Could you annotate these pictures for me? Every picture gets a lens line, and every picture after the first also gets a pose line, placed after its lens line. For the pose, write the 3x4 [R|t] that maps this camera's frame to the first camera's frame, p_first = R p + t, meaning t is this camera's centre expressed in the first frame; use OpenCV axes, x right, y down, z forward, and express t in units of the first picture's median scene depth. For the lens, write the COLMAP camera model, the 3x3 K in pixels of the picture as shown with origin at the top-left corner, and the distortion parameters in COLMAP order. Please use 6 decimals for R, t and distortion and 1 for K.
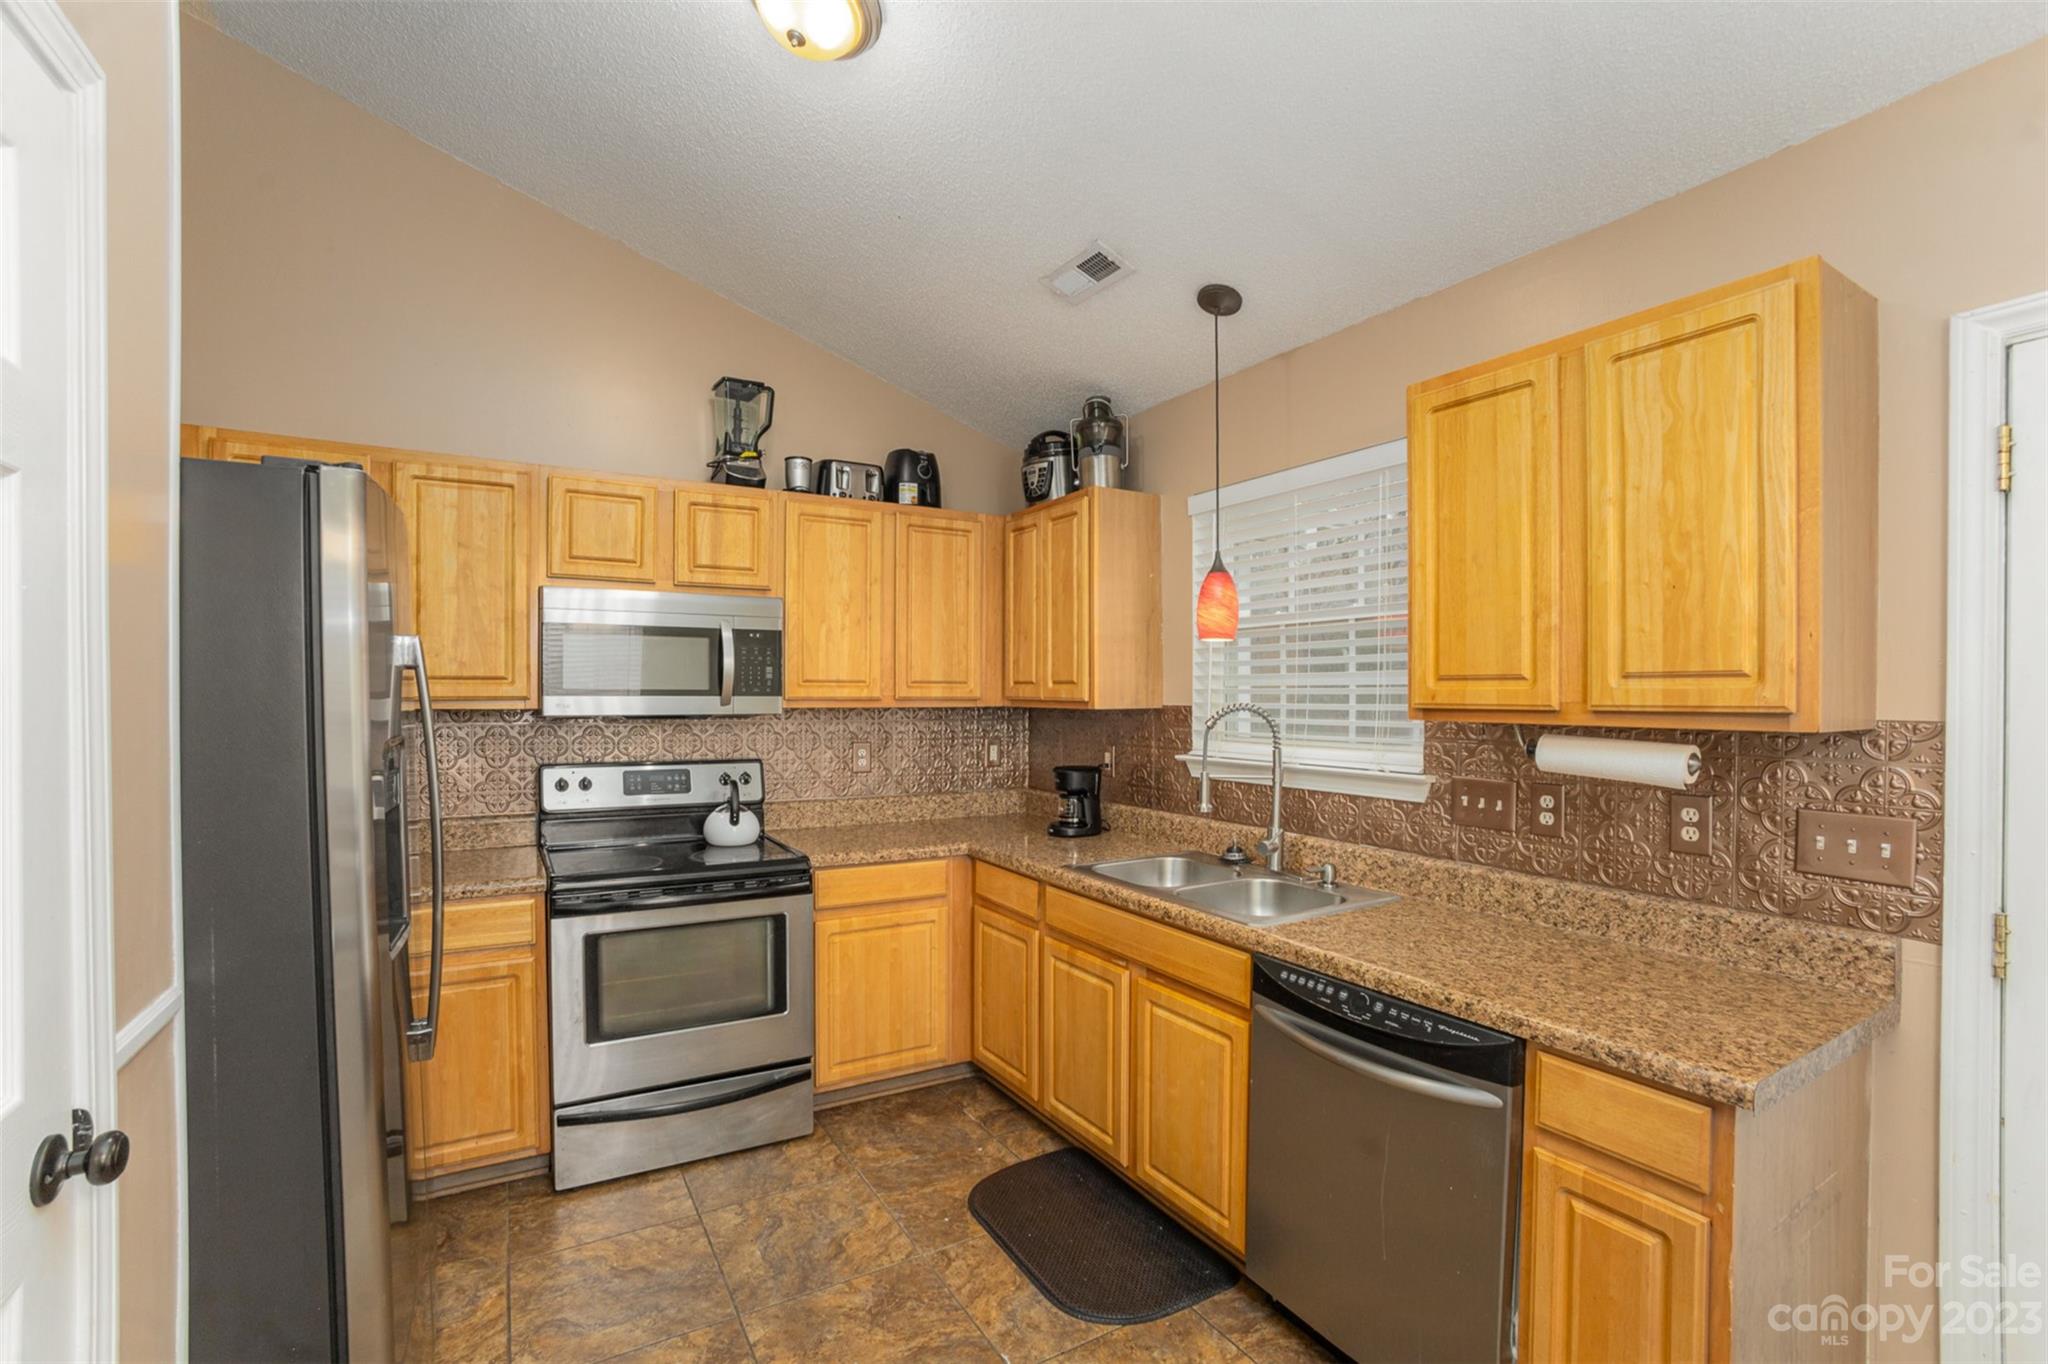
lens RADIAL K [[900.6, 0, 992.4], [0, 900.6, 700.0], [0, 0, 1]] dist [-0.081522, 0.026110]
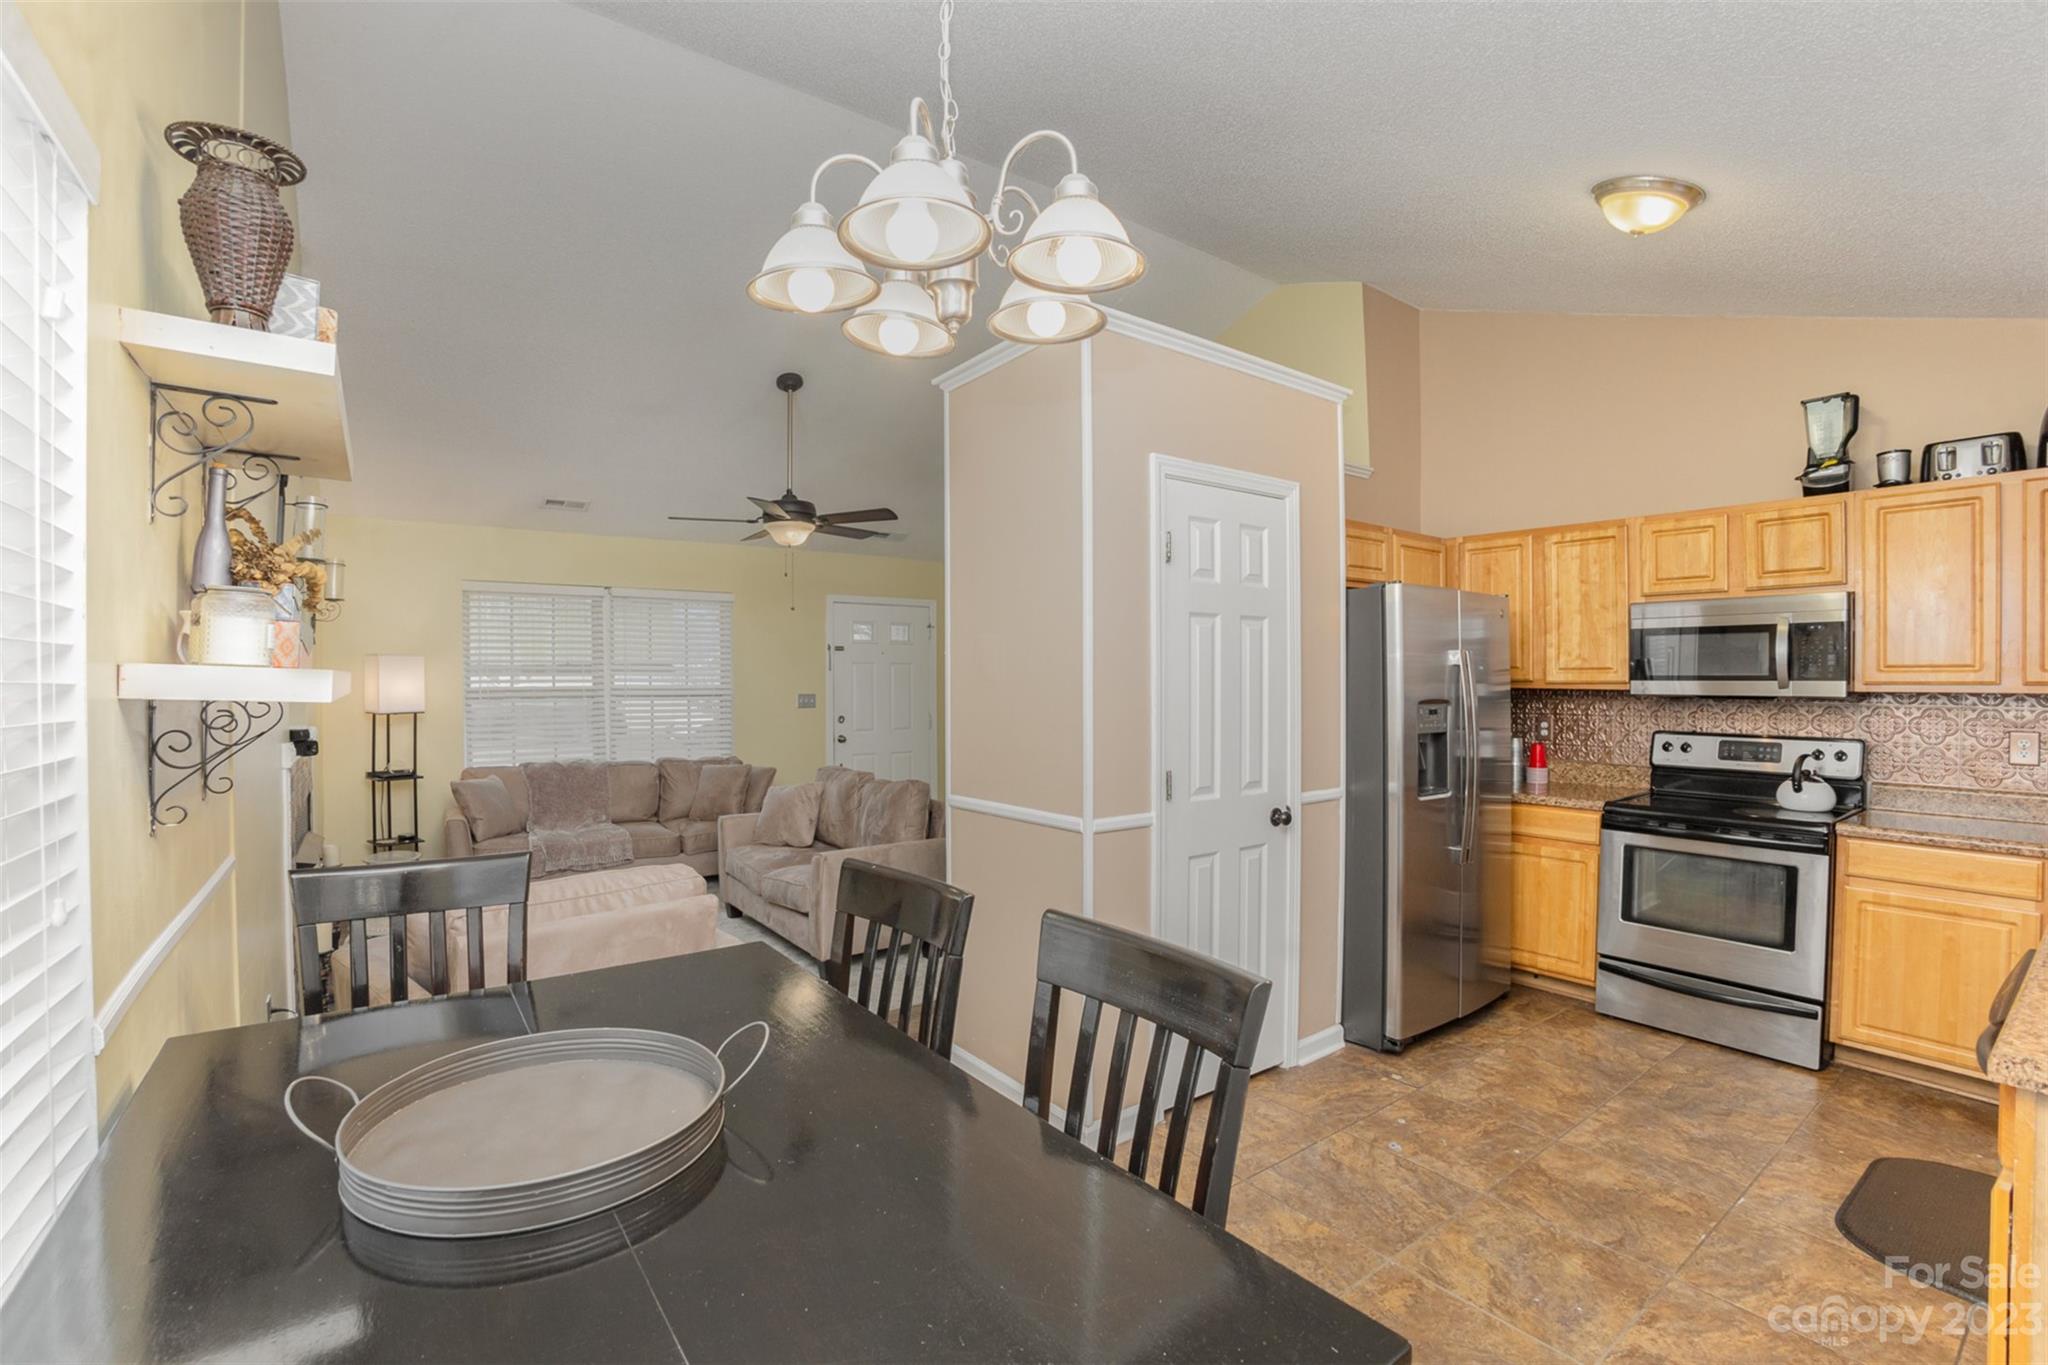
lens RADIAL K [[928.3, 0, 1027.8], [0, 928.3, 679.3], [0, 0, 1]] dist [-0.081562, 0.028694]
pose [[0.110428, -0.000528, -0.993884, 0.761997], [-0.005904, 0.999982, -0.001187, 0.000639], [0.993867, 0.005999, 0.110423, -0.123254]]
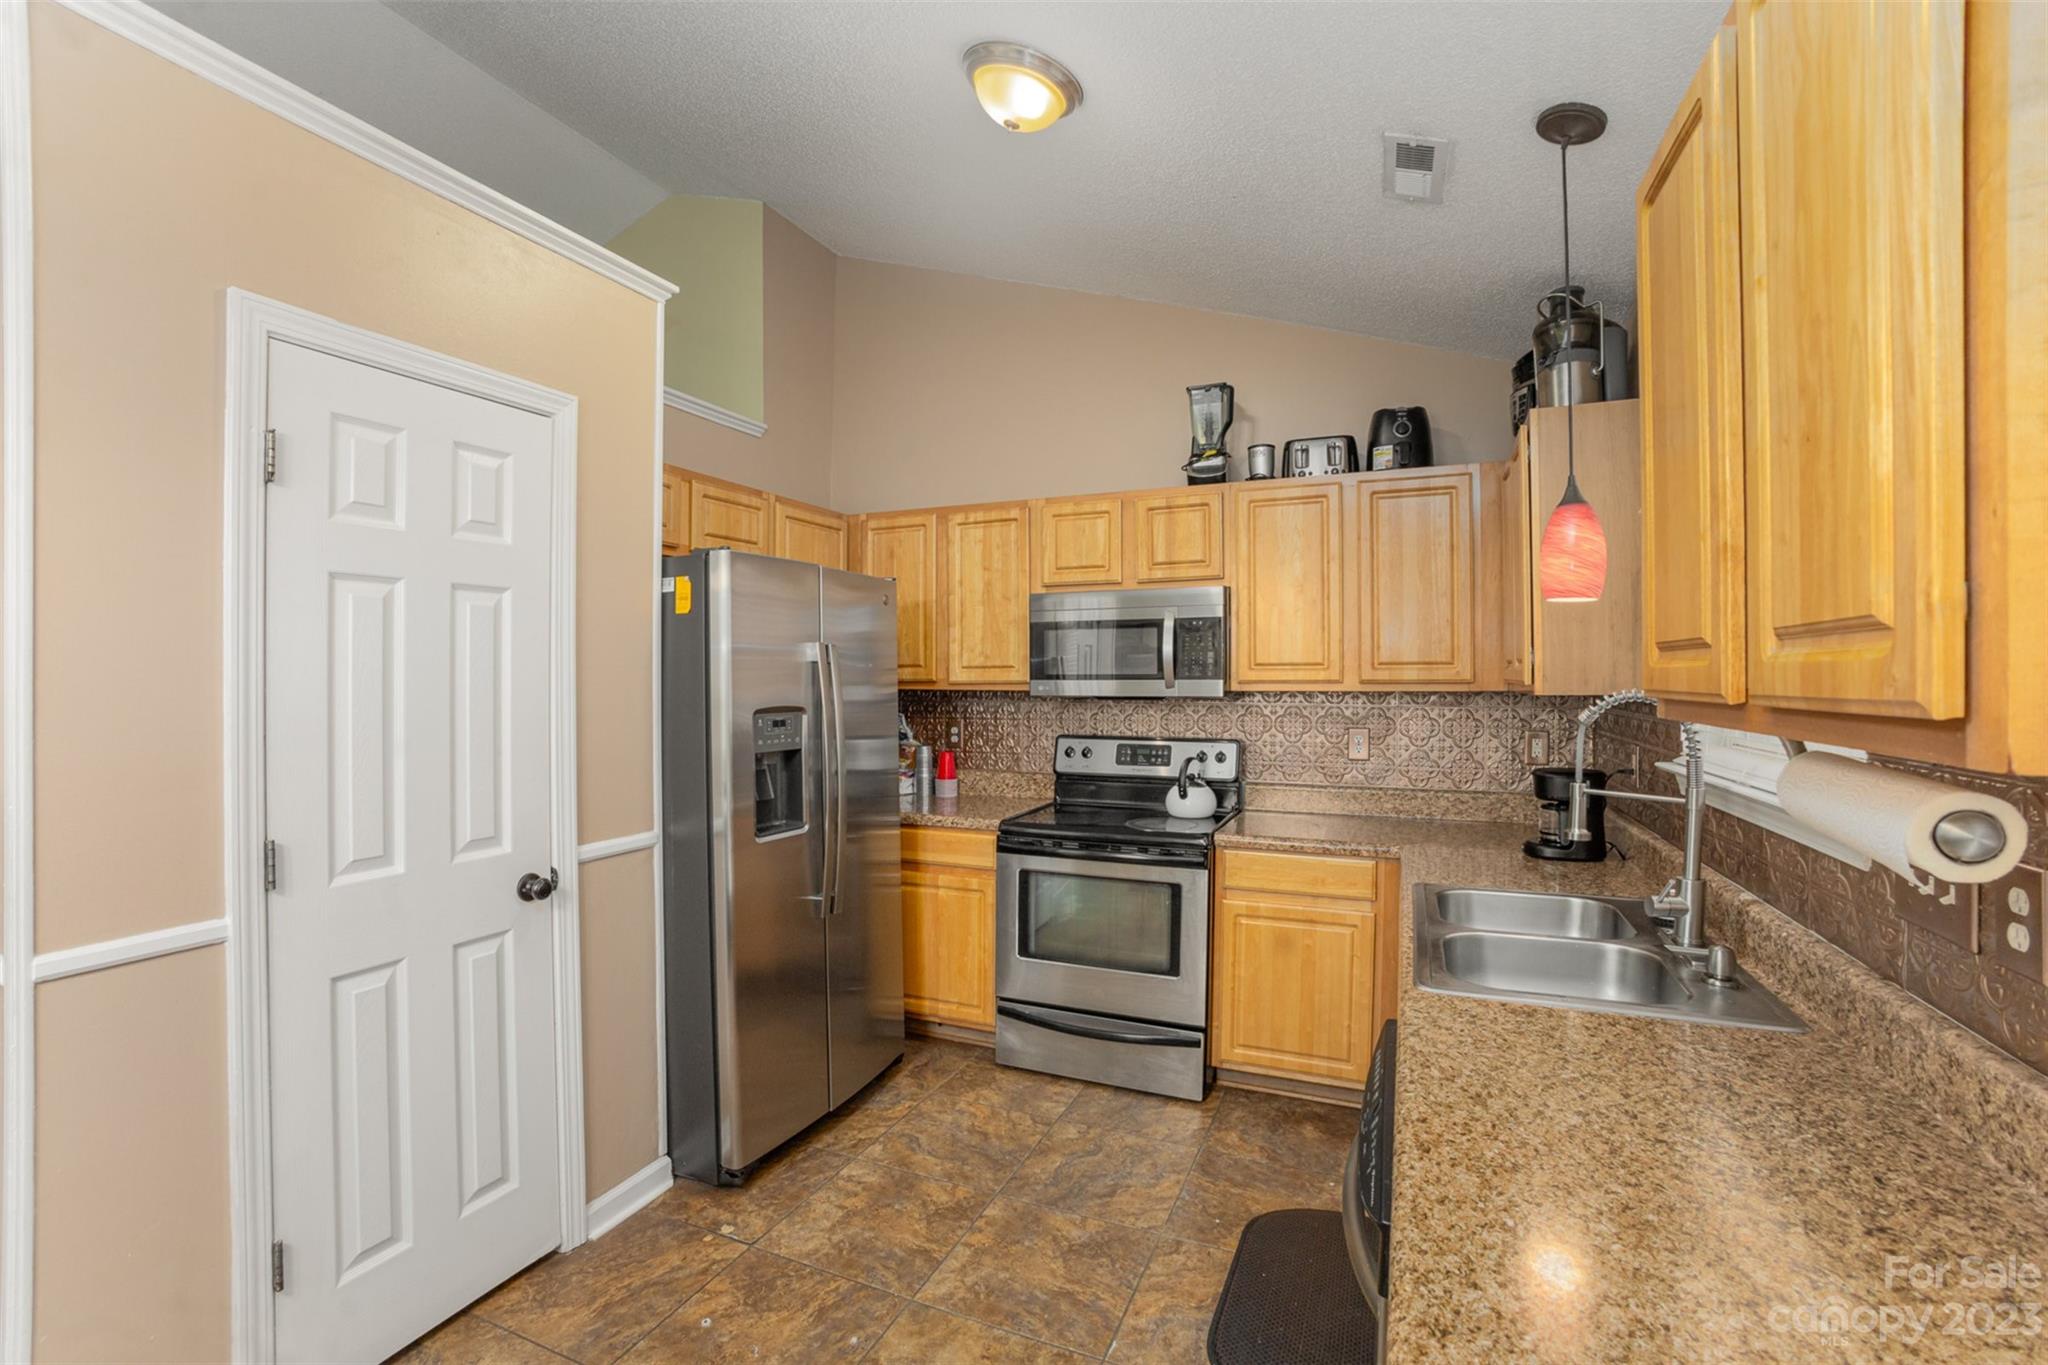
lens RADIAL K [[903.0, 0, 1037.6], [0, 903.0, 672.3], [0, 0, 1]] dist [-0.071388, 0.037552]
pose [[0.593996, -0.009065, -0.804417, 0.501212], [-0.000145, 0.999935, -0.011375, -0.001141], [0.804468, 0.006873, 0.593957, 0.210311]]
